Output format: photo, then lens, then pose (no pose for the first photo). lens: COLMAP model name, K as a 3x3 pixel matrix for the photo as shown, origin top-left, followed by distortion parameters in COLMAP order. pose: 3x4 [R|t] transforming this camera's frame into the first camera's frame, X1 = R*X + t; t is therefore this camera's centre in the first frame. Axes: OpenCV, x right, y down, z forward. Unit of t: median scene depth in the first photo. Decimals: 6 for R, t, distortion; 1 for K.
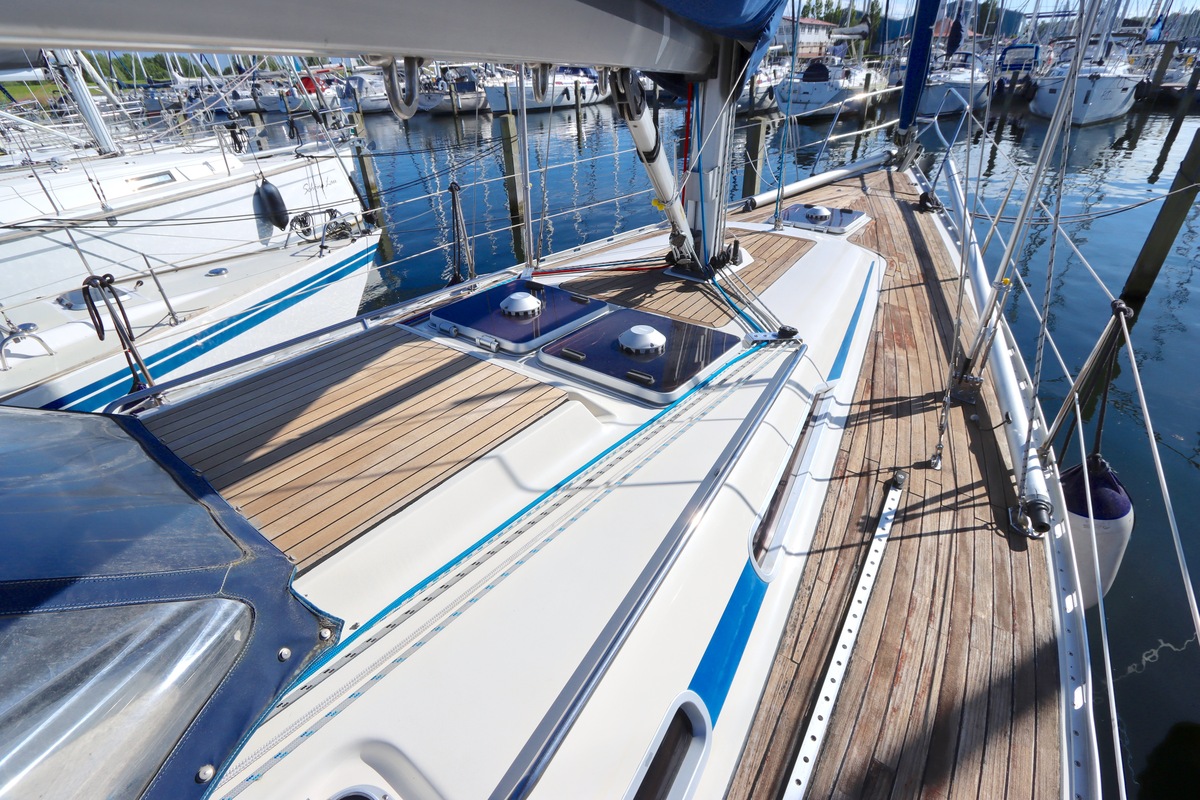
lens RADIAL K [[565.7, 0, 603.3], [0, 565.7, 402.3], [0, 0, 1]] dist [-0.019337, 0.004191]
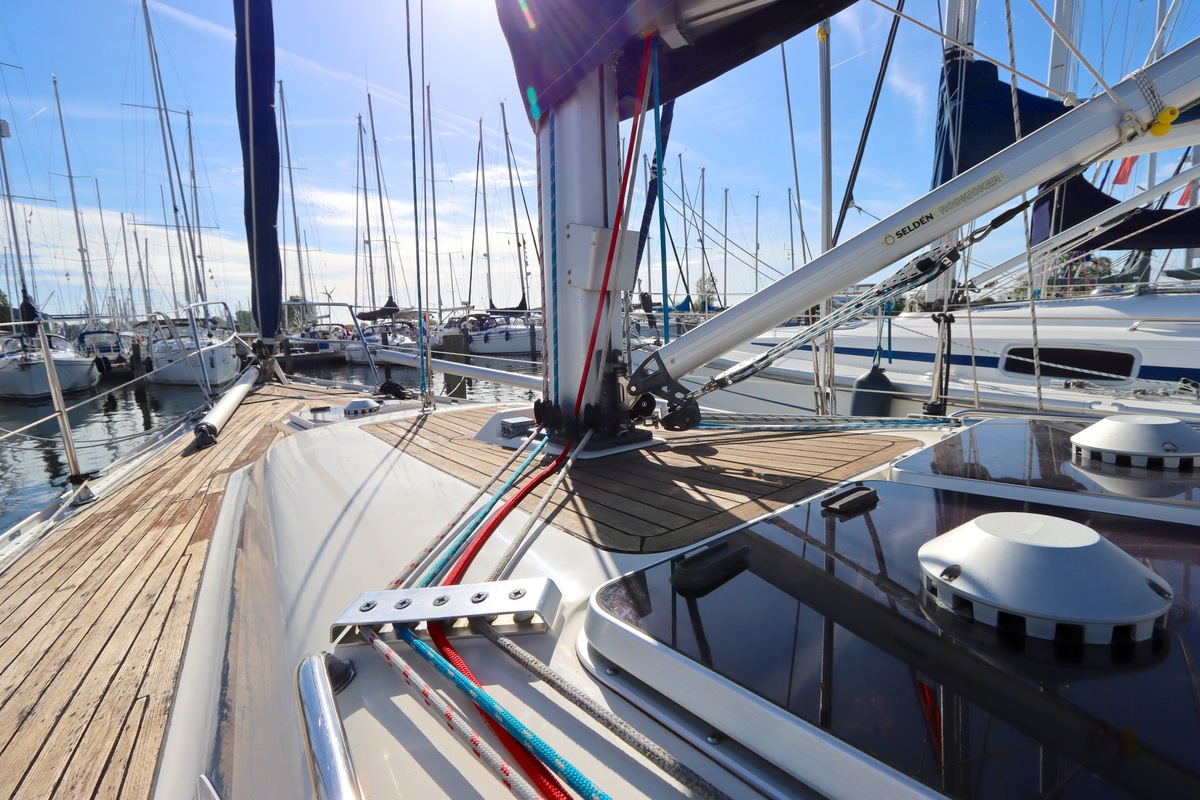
lens RADIAL K [[565.7, 0, 597.4], [0, 565.7, 399.2], [0, 0, 1]] dist [-0.019337, 0.004191]
pose [[0.230438, -0.107264, 0.967157, -0.026971], [0.534683, 0.844379, -0.033748, -0.021942], [-0.813027, 0.524899, 0.251929, 0.076204]]
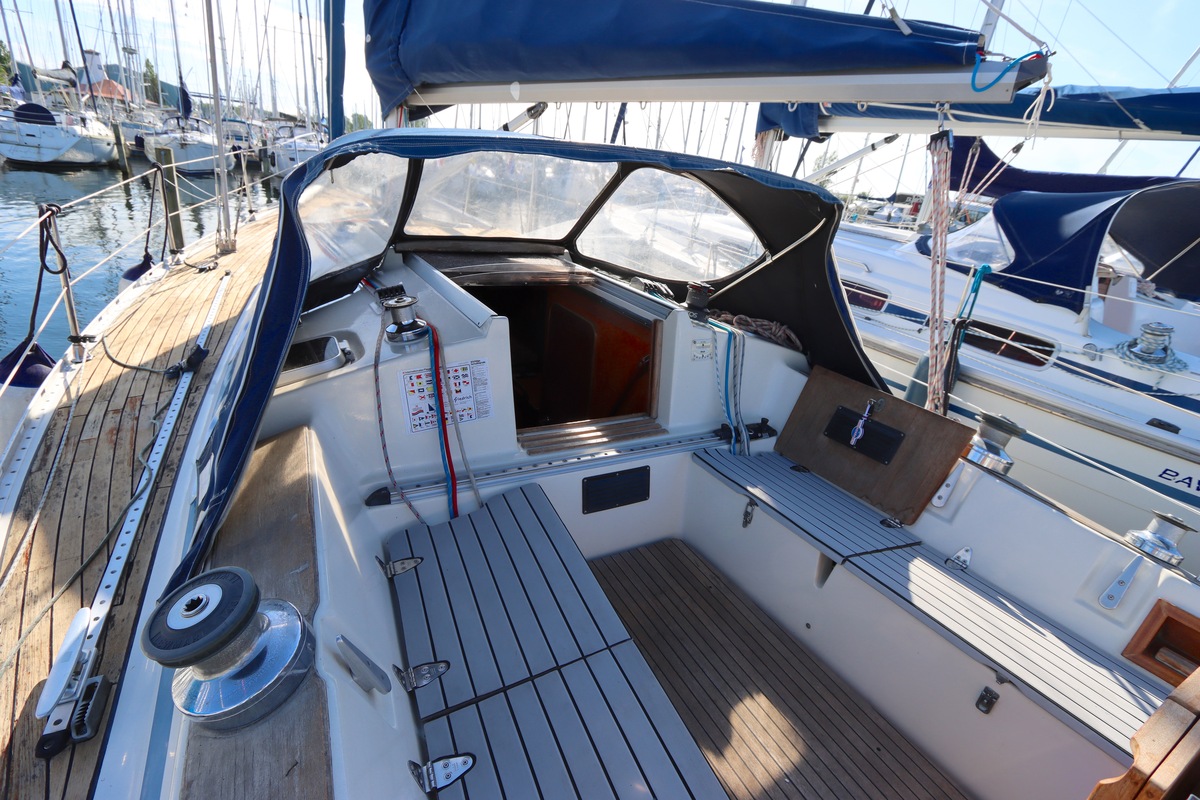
lens RADIAL K [[565.7, 0, 603.2], [0, 565.7, 393.1], [0, 0, 1]] dist [-0.019337, 0.004191]
pose [[0.392774, -0.262406, 0.881403, -0.104896], [0.363873, 0.924556, 0.113103, 0.023588], [-0.844586, 0.276295, 0.458624, -0.011224]]
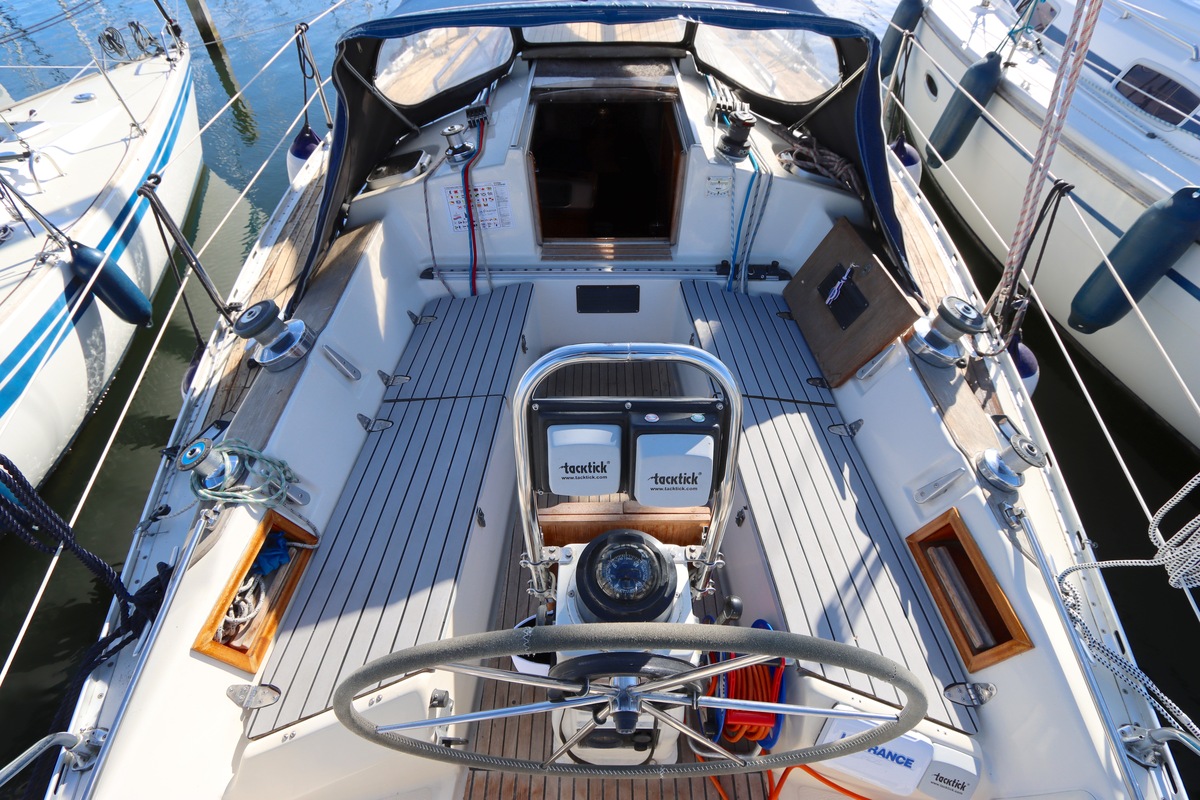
lens RADIAL K [[565.7, 0, 601.4], [0, 565.7, 394.8], [0, 0, 1]] dist [-0.019337, 0.004191]
pose [[0.798323, -0.407694, 0.443245, -0.093366], [0.288892, 0.905048, 0.312137, 0.028108], [-0.528414, -0.121136, 0.840300, -0.045828]]
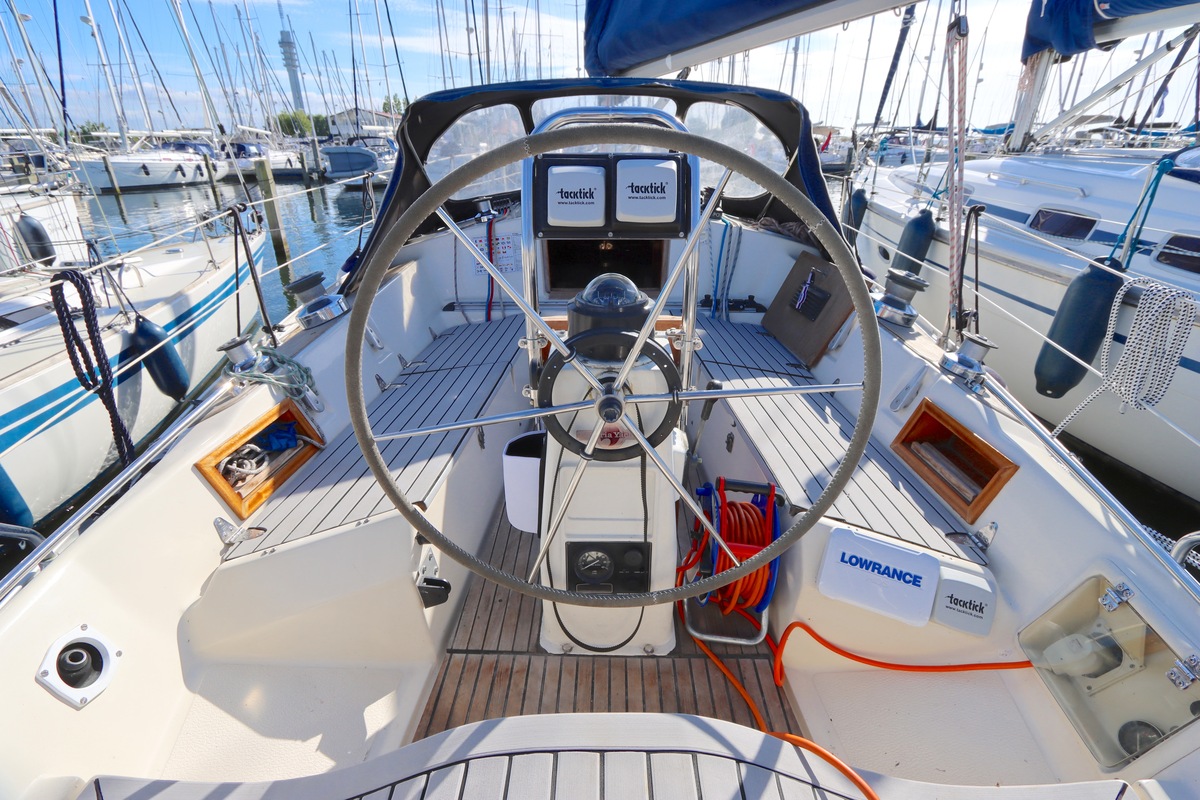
lens RADIAL K [[565.7, 0, 600.3], [0, 565.7, 400.2], [0, 0, 1]] dist [-0.019337, 0.004191]
pose [[0.806410, -0.214854, 0.550946, -0.103790], [0.285999, 0.957156, -0.045348, 0.053696], [-0.517598, 0.194139, 0.833308, -0.049728]]
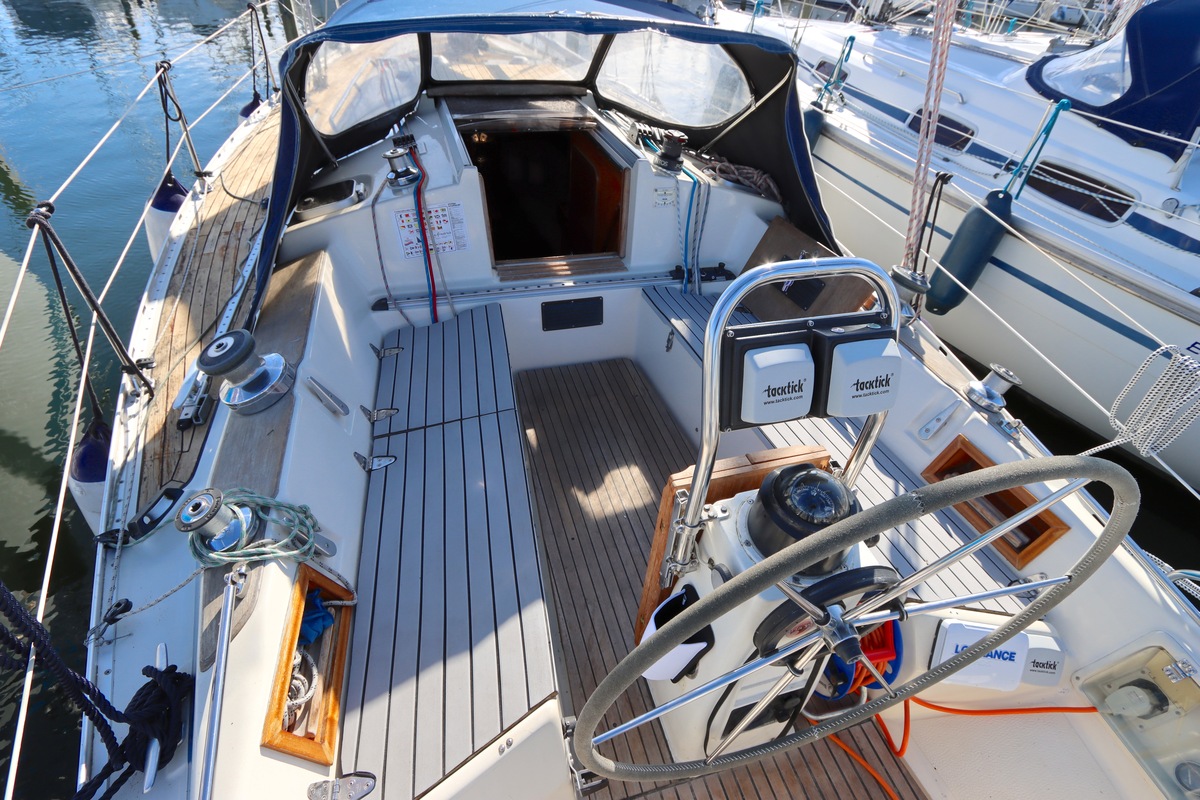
lens RADIAL K [[565.7, 0, 600.0], [0, 565.7, 396.0], [0, 0, 1]] dist [-0.019337, 0.004191]
pose [[0.588710, -0.454454, 0.668500, -0.106879], [0.345185, 0.889140, 0.300463, 0.028720], [-0.730936, 0.053870, 0.680316, -0.034710]]
